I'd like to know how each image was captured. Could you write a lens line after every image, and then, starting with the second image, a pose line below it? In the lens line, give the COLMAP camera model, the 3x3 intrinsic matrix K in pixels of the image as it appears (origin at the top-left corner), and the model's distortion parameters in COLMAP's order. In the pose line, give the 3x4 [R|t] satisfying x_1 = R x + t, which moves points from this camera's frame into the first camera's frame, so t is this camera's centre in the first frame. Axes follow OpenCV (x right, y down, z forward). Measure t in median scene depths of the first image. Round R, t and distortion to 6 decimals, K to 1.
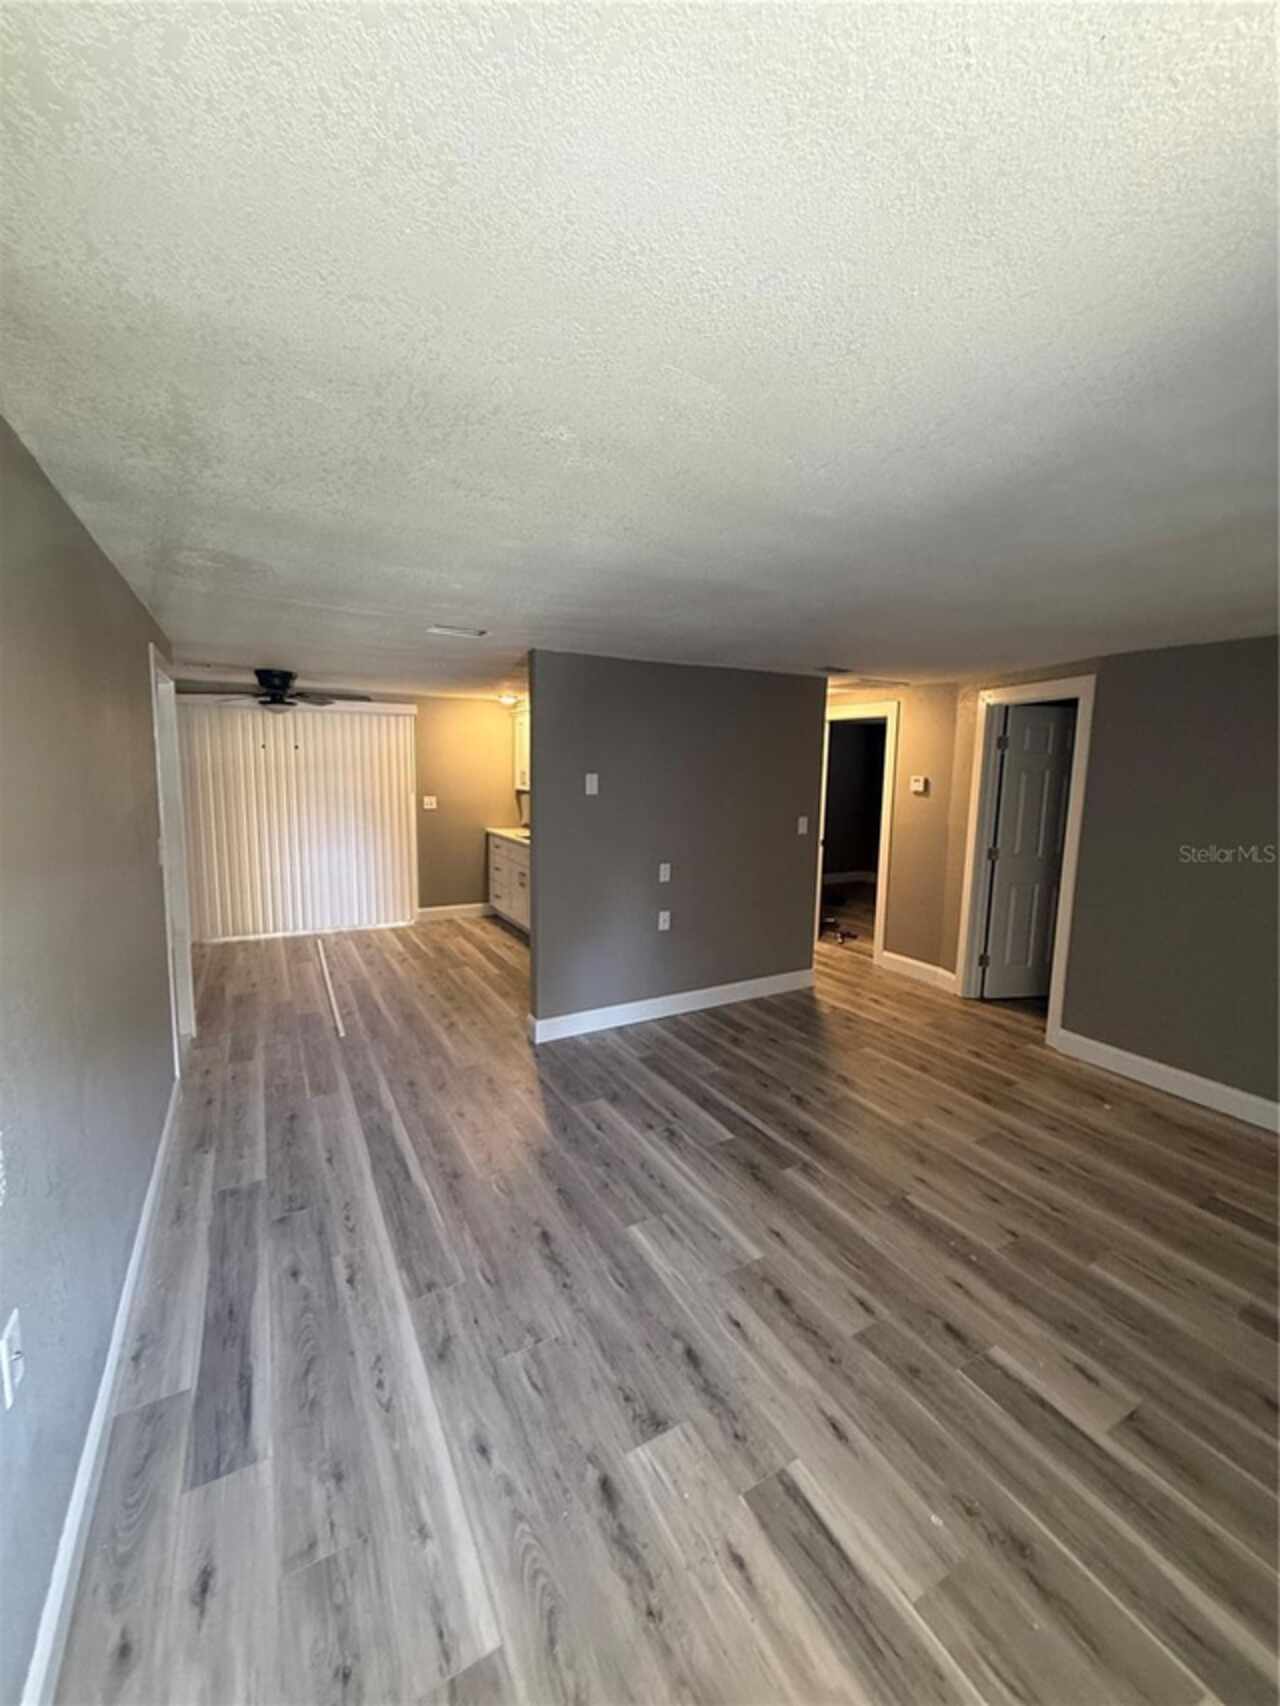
lens RADIAL K [[675.1, 0, 641.8], [0, 675.1, 851.3], [0, 0, 1]] dist [-0.004328, 0.000561]
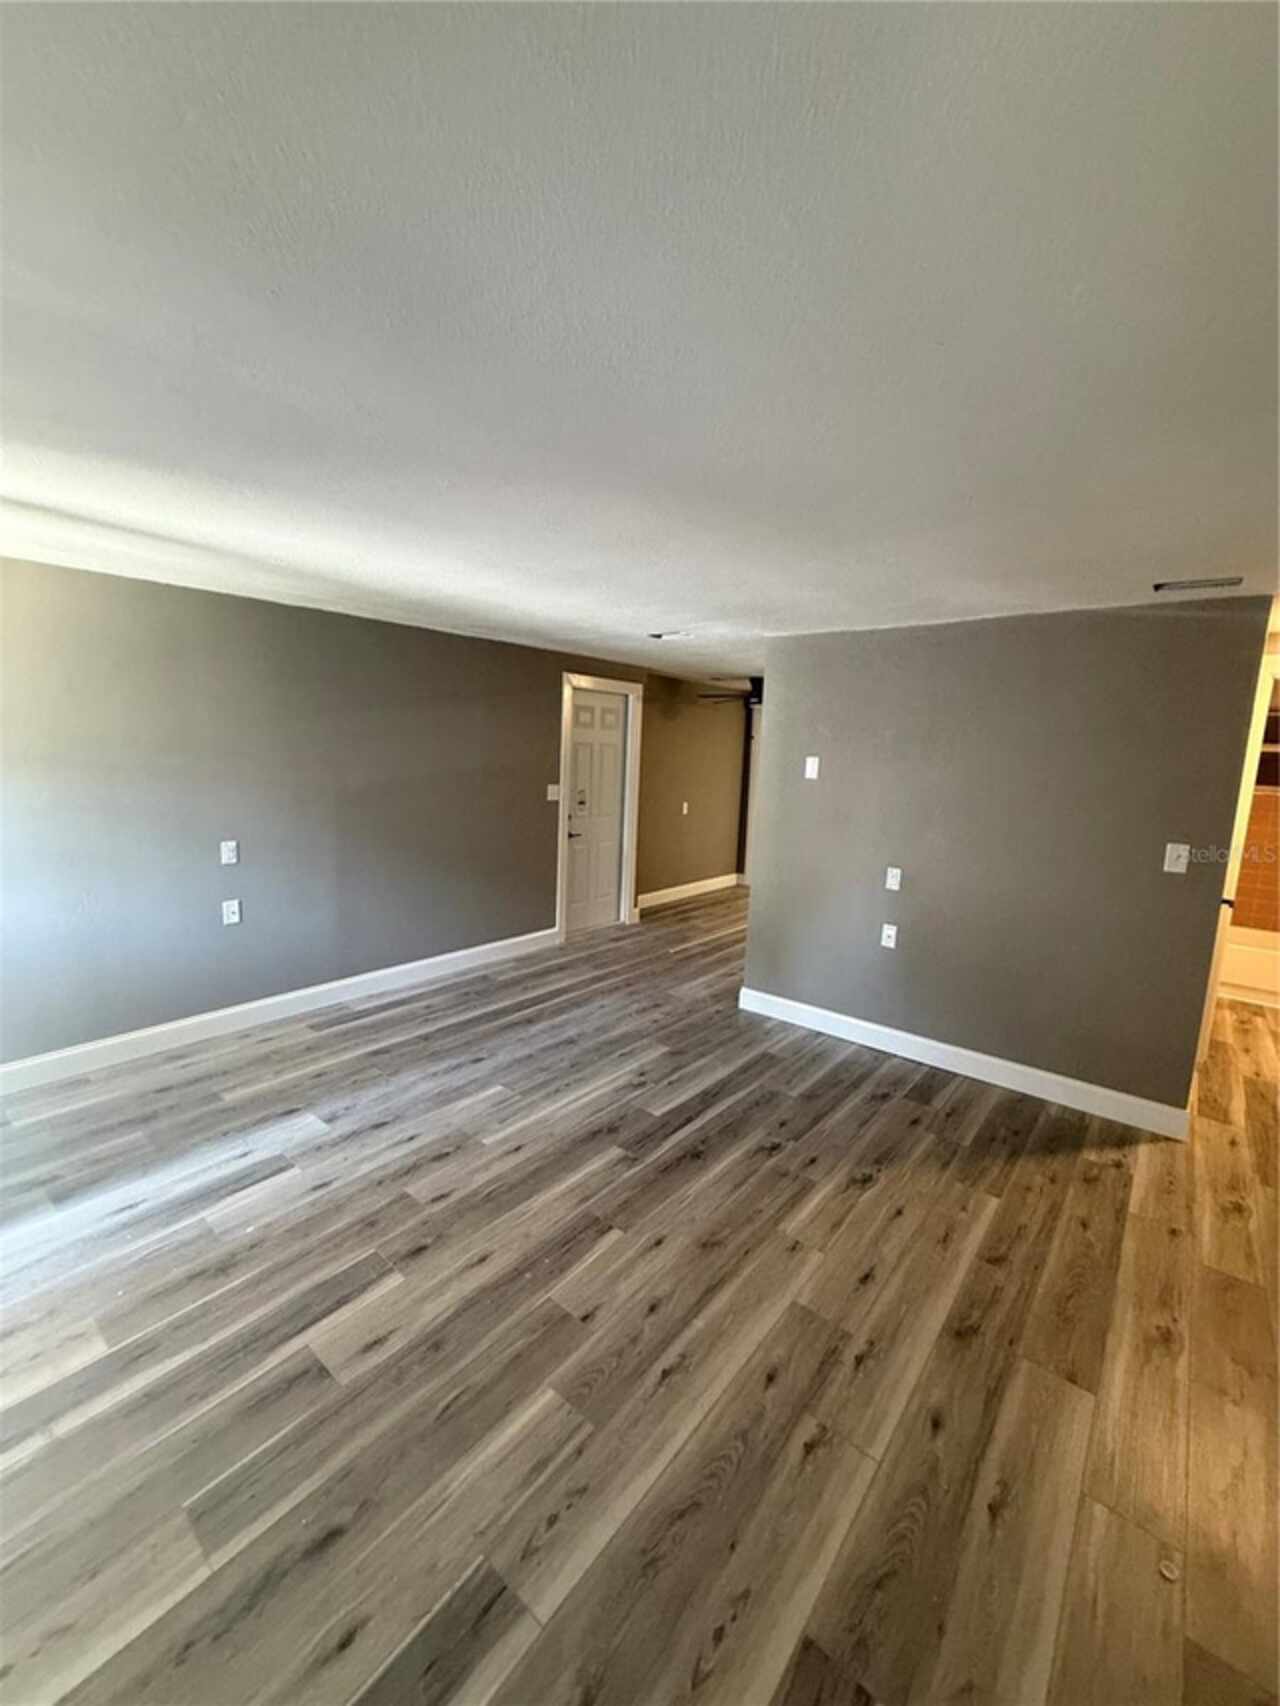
lens RADIAL K [[675.1, 0, 633.5], [0, 675.1, 843.8], [0, 0, 1]] dist [-0.004328, 0.000561]
pose [[0.361854, 0.129324, -0.923221, 0.794580], [-0.151181, 0.985362, 0.078773, -0.032494], [0.919895, 0.111069, 0.376109, 0.447224]]
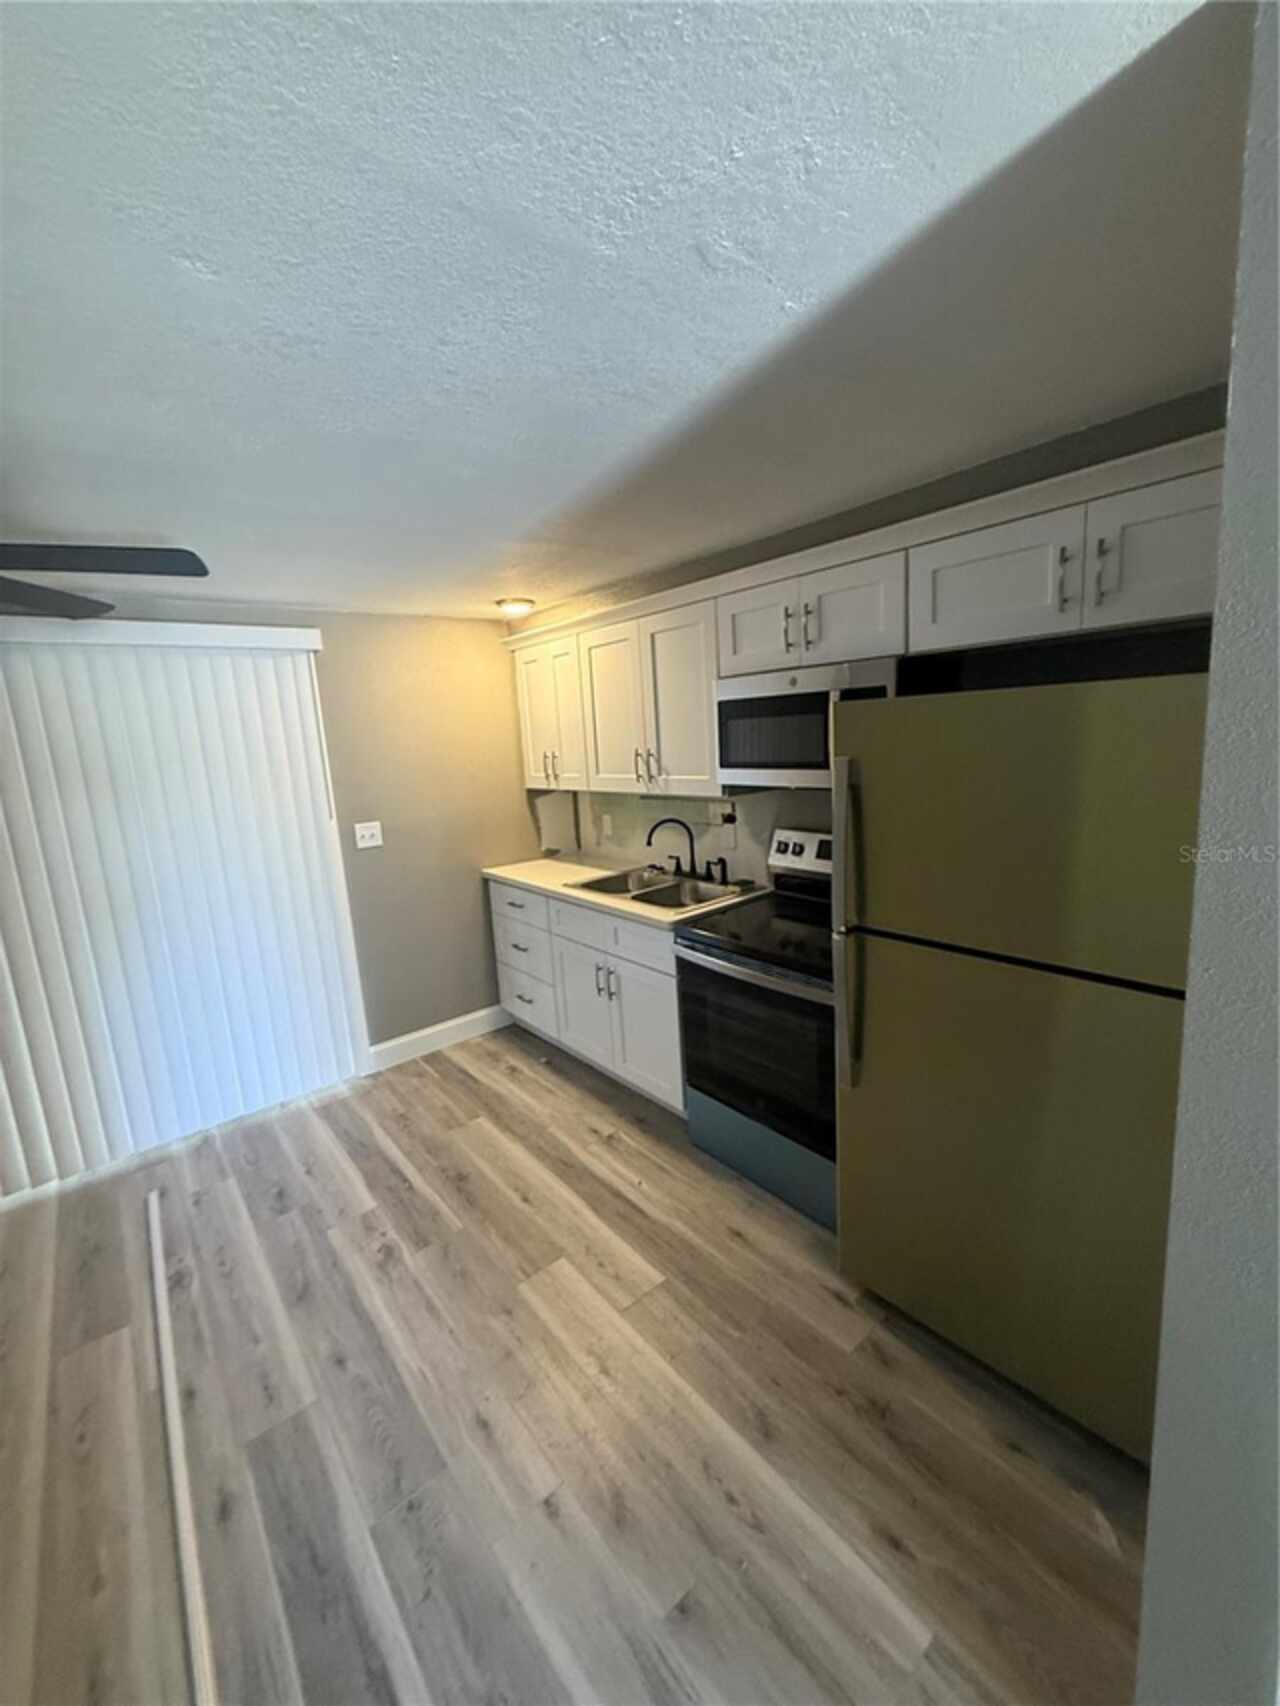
lens RADIAL K [[675.1, 0, 639.9], [0, 675.1, 846.9], [0, 0, 1]] dist [-0.004328, 0.000561]
pose [[0.981501, -0.108196, 0.157952, -0.371409], [0.101918, 0.993665, 0.047345, -0.122626], [-0.162074, -0.030371, 0.986311, 0.906231]]
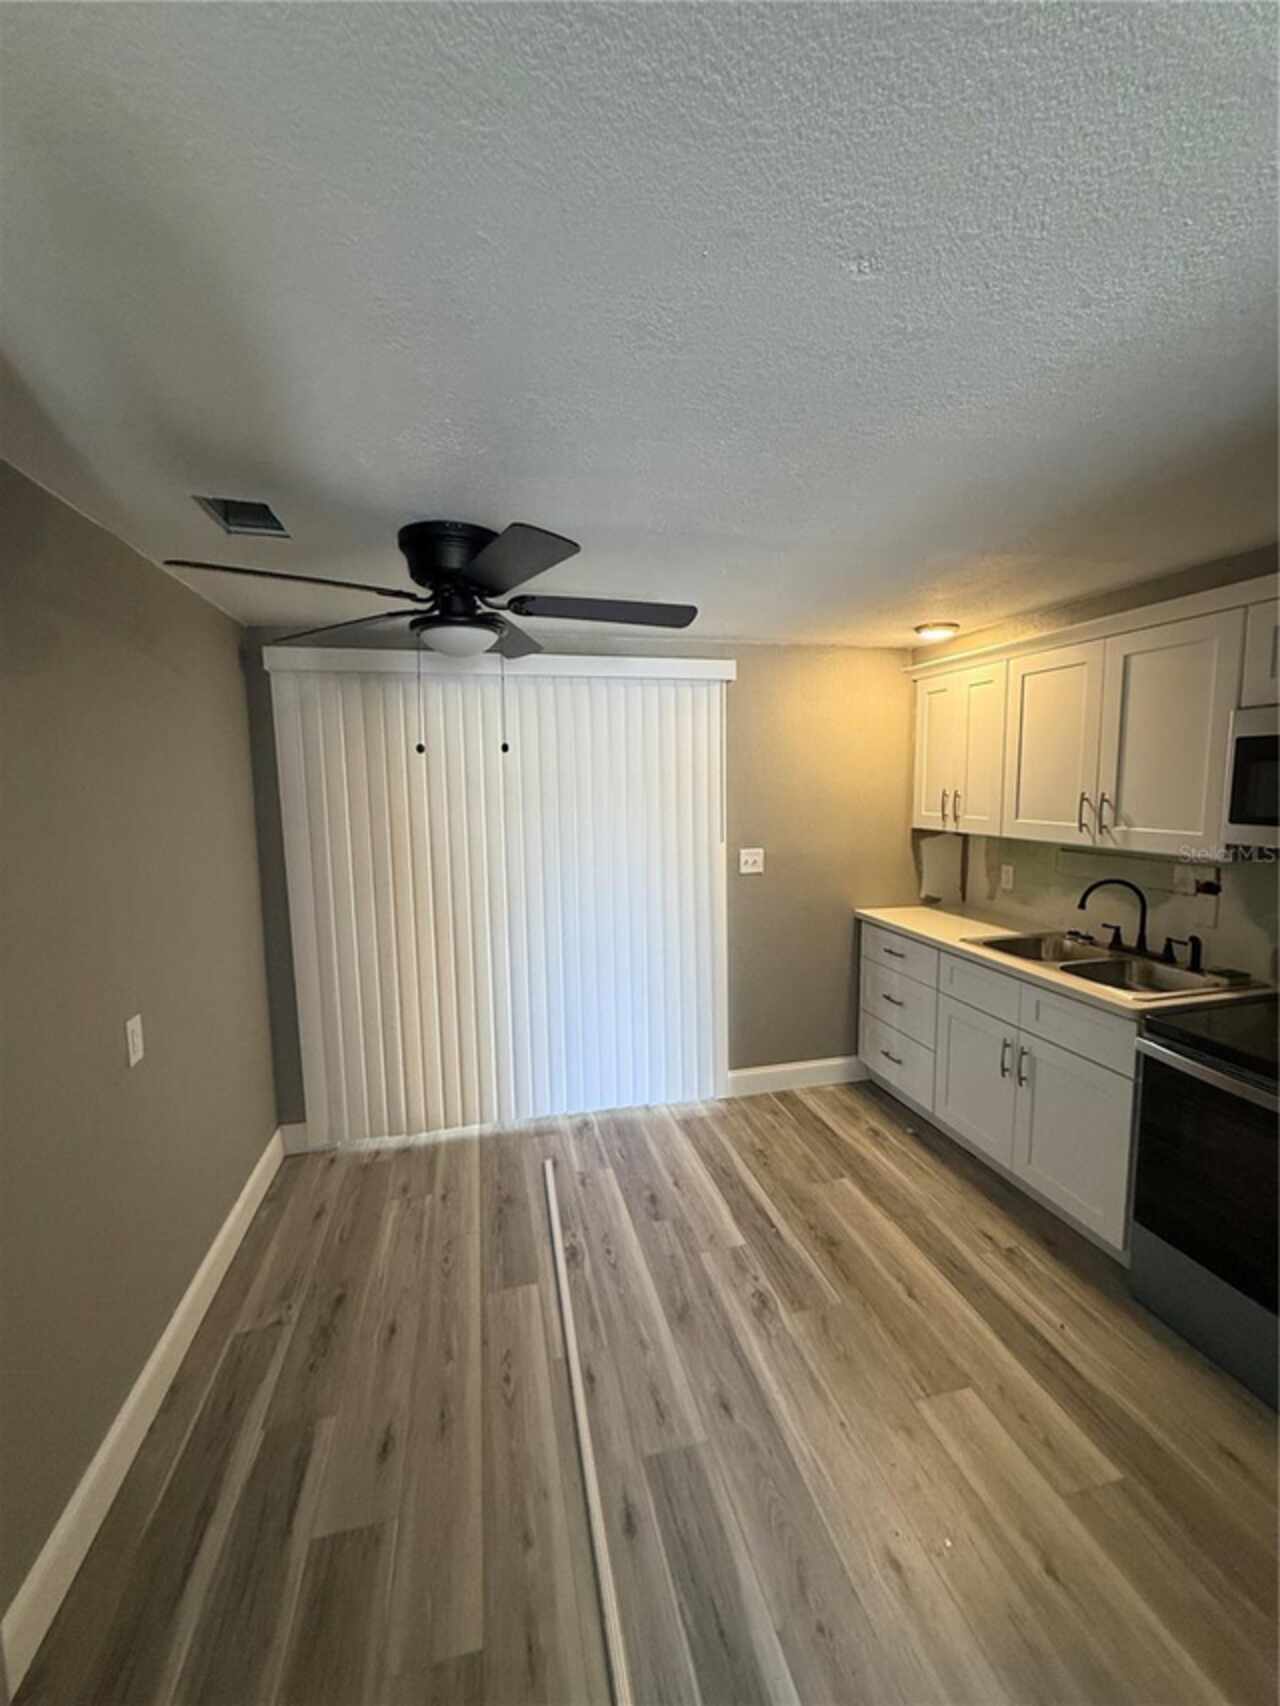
lens RADIAL K [[675.1, 0, 639.5], [0, 675.1, 848.0], [0, 0, 1]] dist [-0.004328, 0.000561]
pose [[0.961191, -0.003767, -0.275857, -0.478032], [-0.002817, 0.999721, -0.023468, -0.128438], [0.275868, 0.023334, 0.960912, 0.936845]]
